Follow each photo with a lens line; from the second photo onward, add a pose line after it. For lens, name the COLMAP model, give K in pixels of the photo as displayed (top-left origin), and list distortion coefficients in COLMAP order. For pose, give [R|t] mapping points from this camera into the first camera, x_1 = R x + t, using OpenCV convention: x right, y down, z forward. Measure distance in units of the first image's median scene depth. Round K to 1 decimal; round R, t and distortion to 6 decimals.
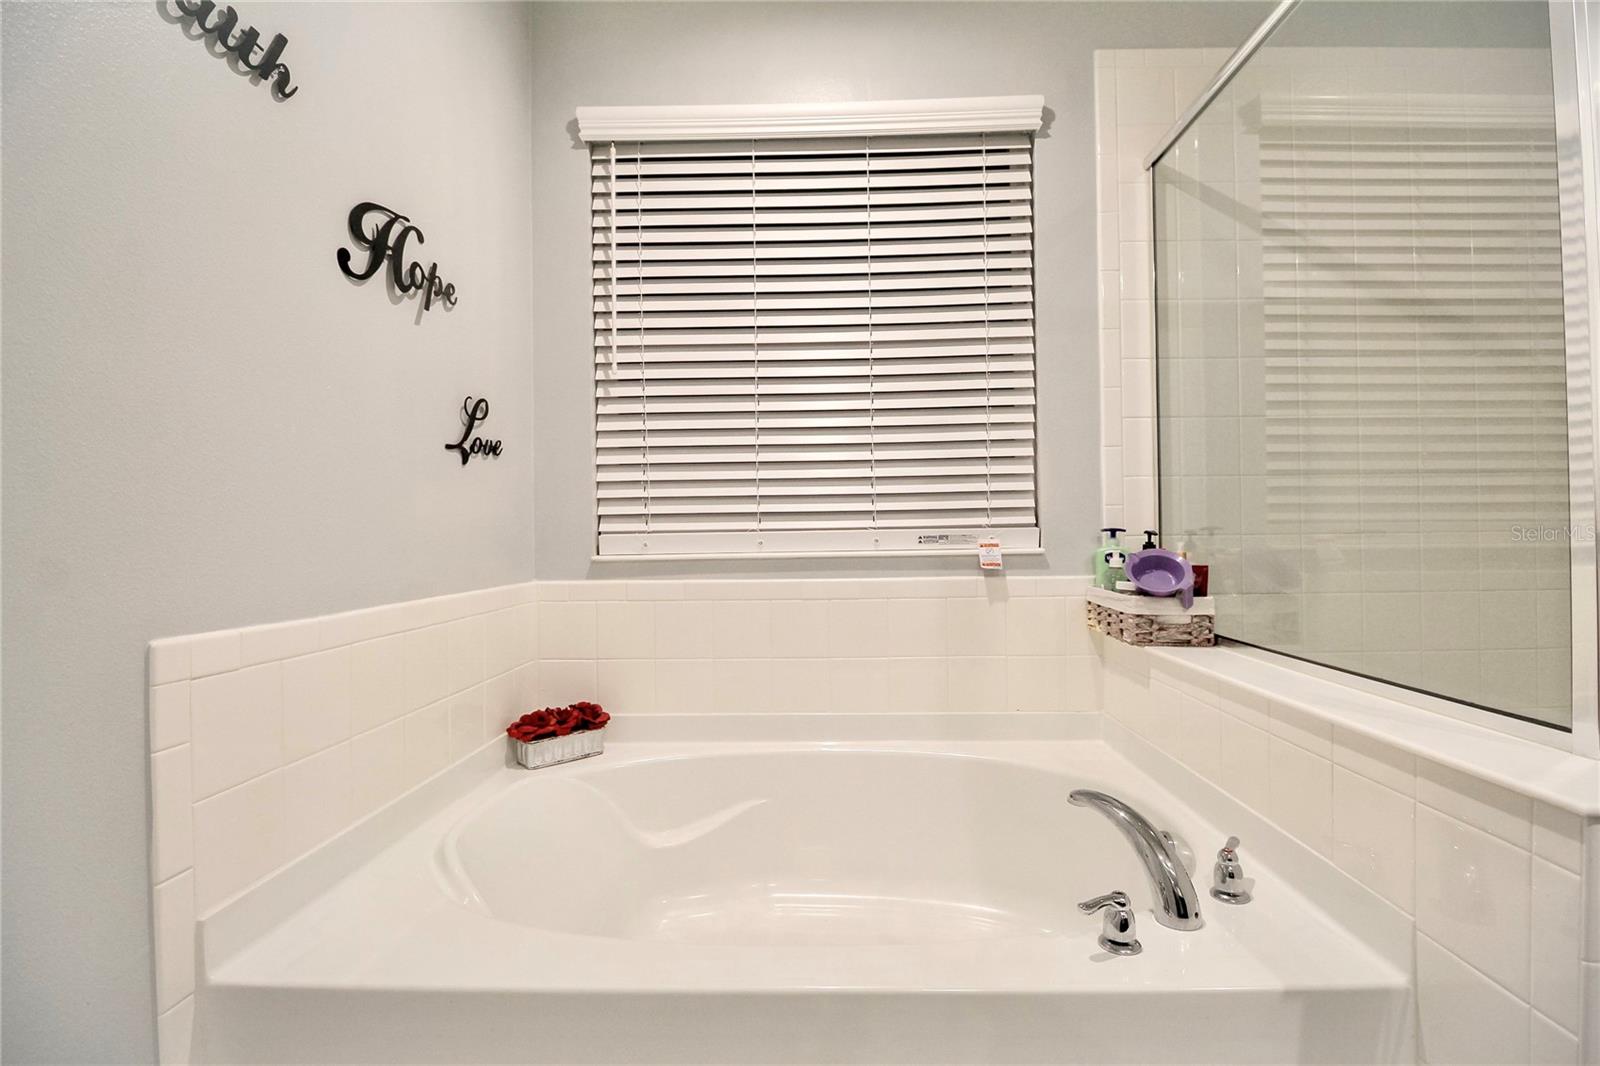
lens RADIAL K [[744.8, 0, 823.2], [0, 744.8, 525.8], [0, 0, 1]] dist [0.002640, -0.014659]
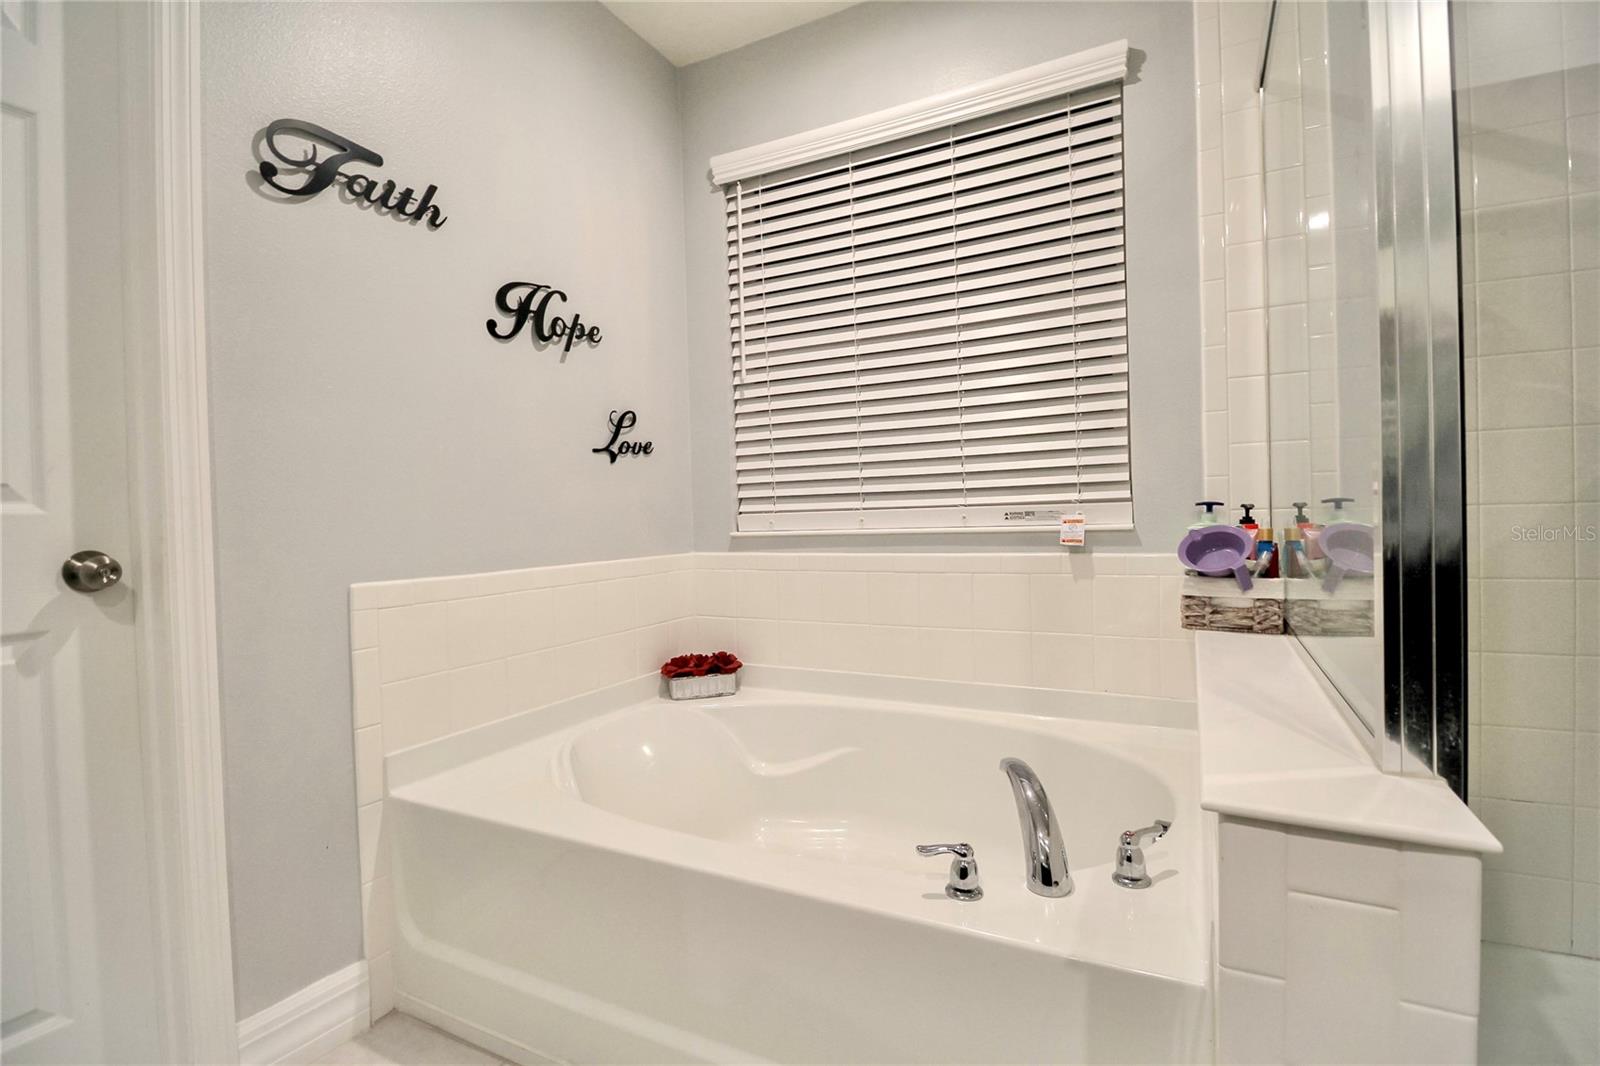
lens RADIAL K [[744.8, 0, 823.2], [0, 744.8, 525.8], [0, 0, 1]] dist [0.002640, -0.014659]
pose [[0.903033, -0.003913, -0.429553, 0.363951], [0.018587, 0.999378, 0.029972, -0.003501], [0.429168, -0.035050, 0.902544, -0.026660]]
